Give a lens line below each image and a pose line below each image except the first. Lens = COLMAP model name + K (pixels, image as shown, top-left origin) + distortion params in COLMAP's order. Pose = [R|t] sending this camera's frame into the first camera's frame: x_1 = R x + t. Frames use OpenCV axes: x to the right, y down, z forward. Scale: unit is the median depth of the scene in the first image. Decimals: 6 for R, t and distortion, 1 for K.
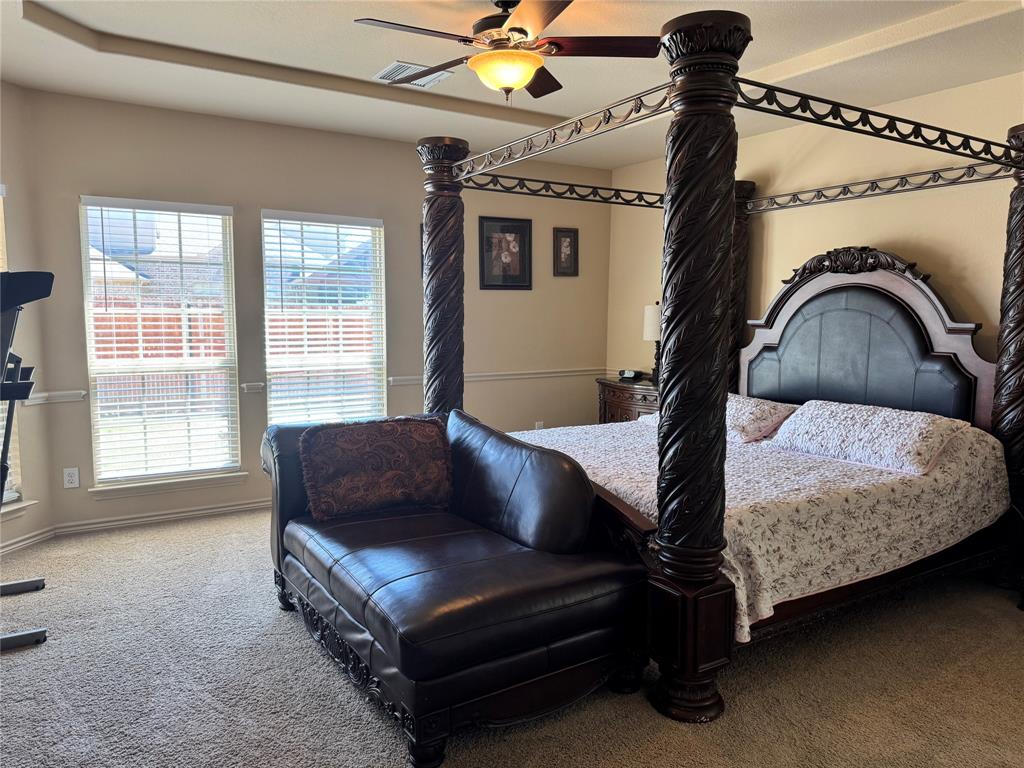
lens RADIAL K [[715.8, 0, 544.2], [0, 715.8, 405.0], [0, 0, 1]] dist [0.073505, -0.085281]
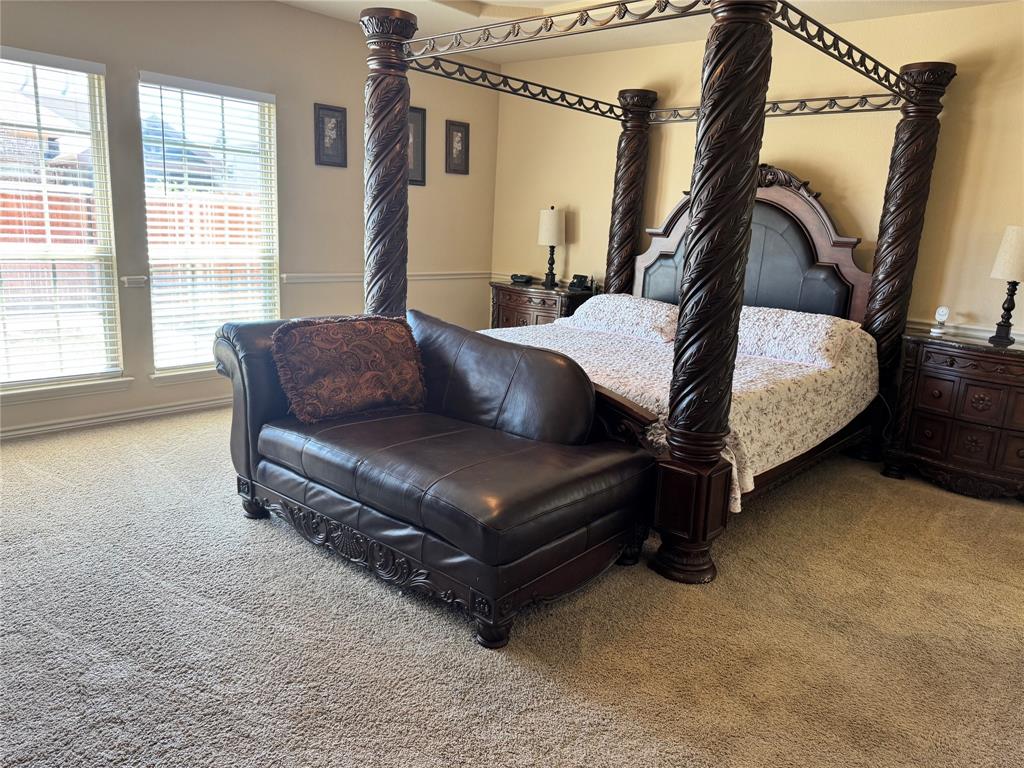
lens RADIAL K [[715.8, 0, 523.7], [0, 715.8, 397.1], [0, 0, 1]] dist [0.073505, -0.085281]
pose [[0.959229, -0.023517, 0.281650, -0.259829], [-0.009312, 0.993362, 0.114655, 0.012532], [-0.282477, -0.112603, 0.952642, 0.017499]]
